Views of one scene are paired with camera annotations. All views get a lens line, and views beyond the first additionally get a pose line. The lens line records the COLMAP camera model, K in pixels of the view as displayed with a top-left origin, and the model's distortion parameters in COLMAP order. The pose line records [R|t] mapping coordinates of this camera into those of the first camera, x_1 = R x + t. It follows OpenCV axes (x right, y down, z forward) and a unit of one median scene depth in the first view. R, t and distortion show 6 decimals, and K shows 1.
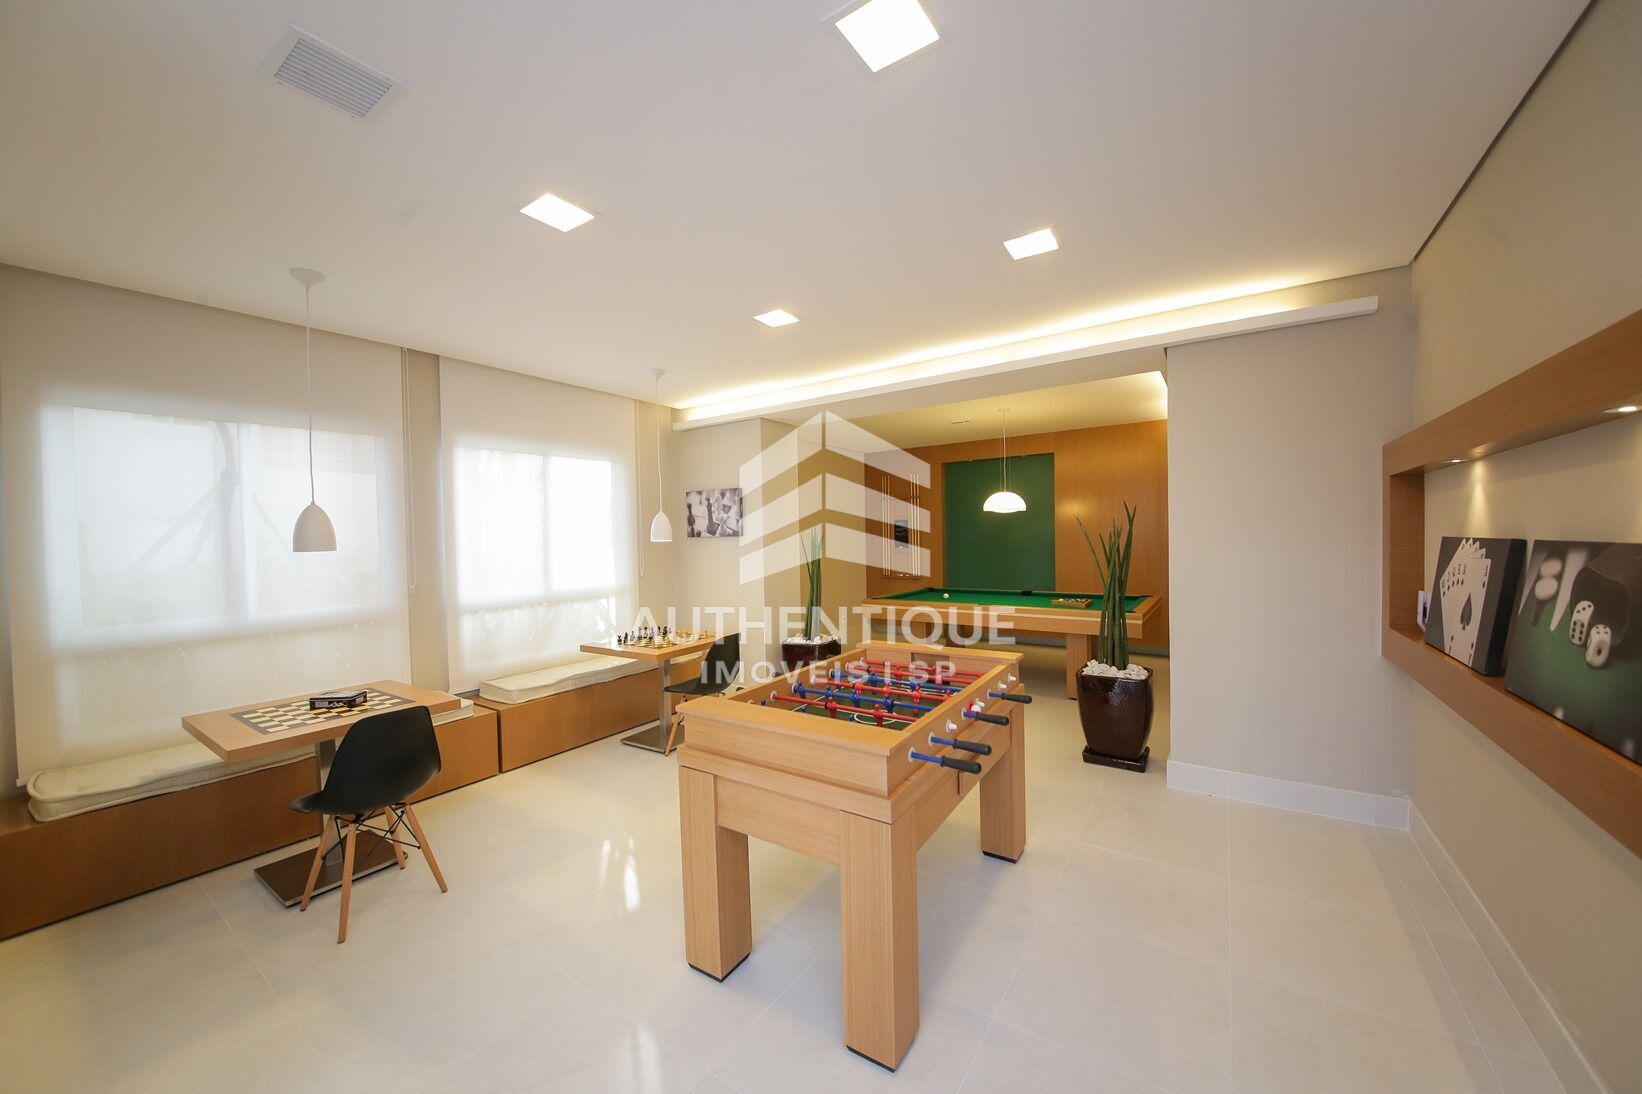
lens RADIAL K [[604.3, 0, 821.0], [0, 604.3, 547.0], [0, 0, 1]] dist [-0.000023, 0.000010]
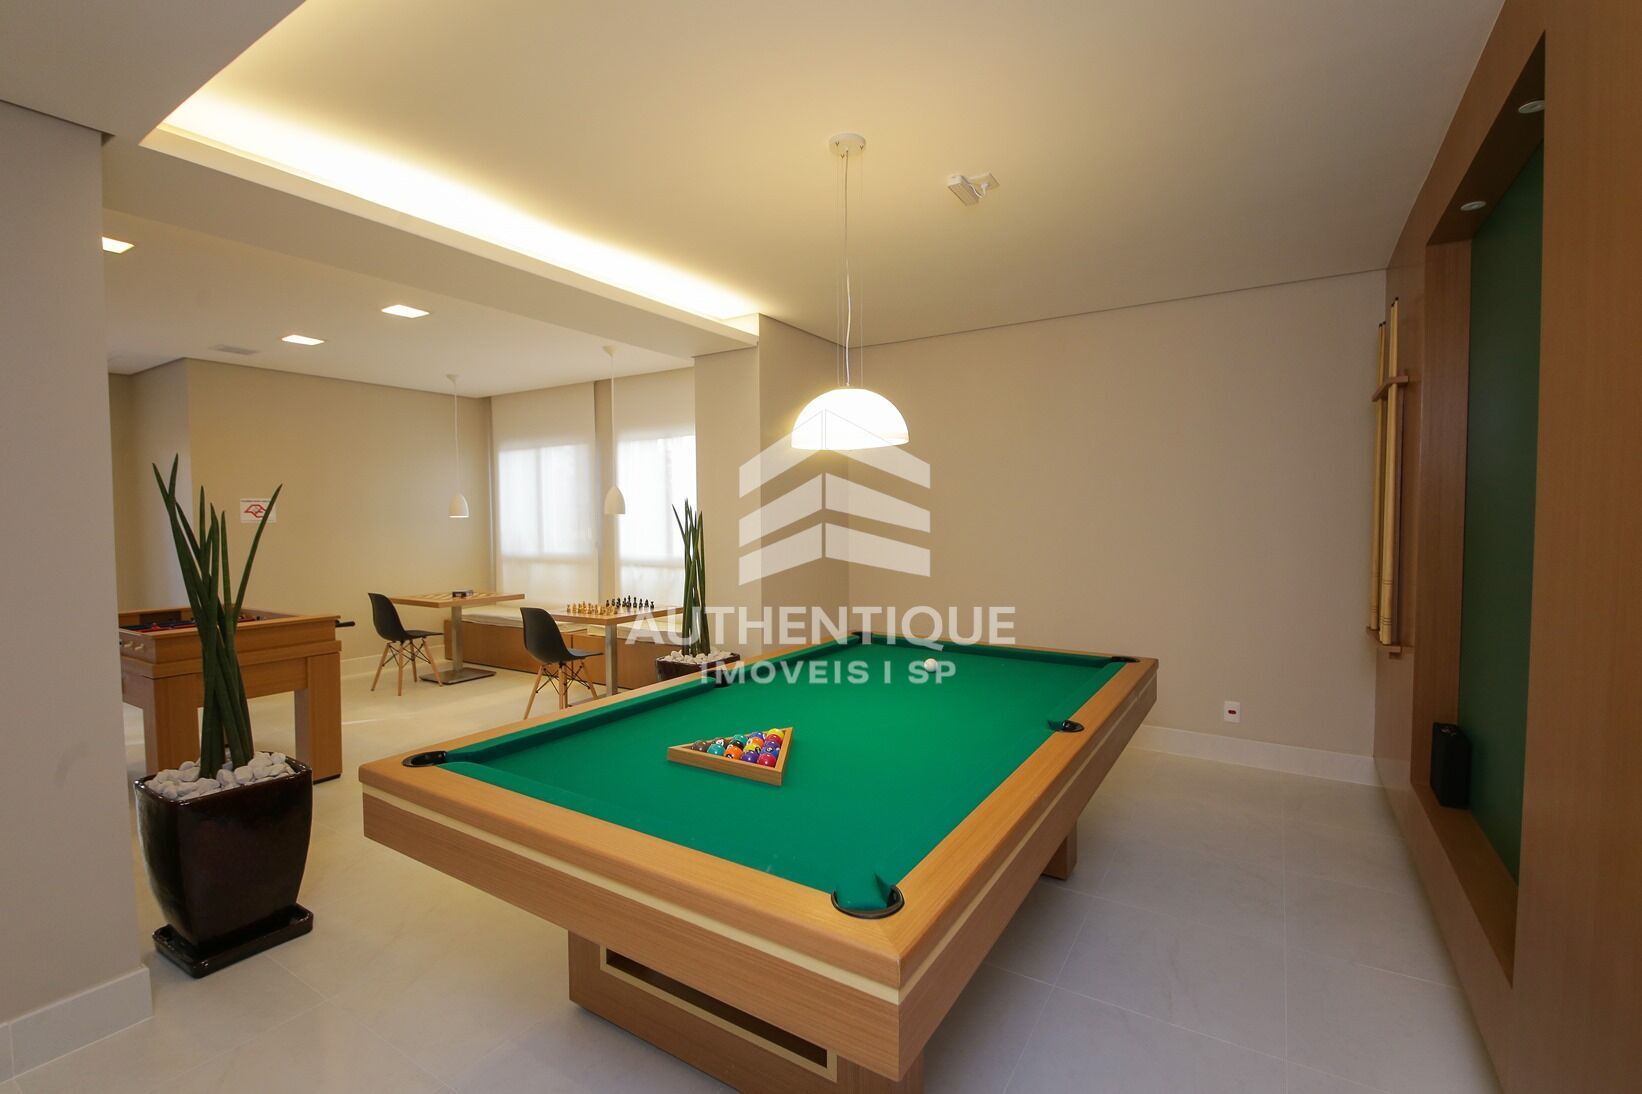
lens RADIAL K [[730.1, 0, 821.0], [0, 730.1, 547.0], [0, 0, 1]] dist [-0.000122, -0.000019]
pose [[0.038485, 0.057536, -0.997601, 1.048896], [-0.018439, 0.998212, 0.056860, -0.031479], [0.999089, 0.016207, 0.039477, 1.374090]]
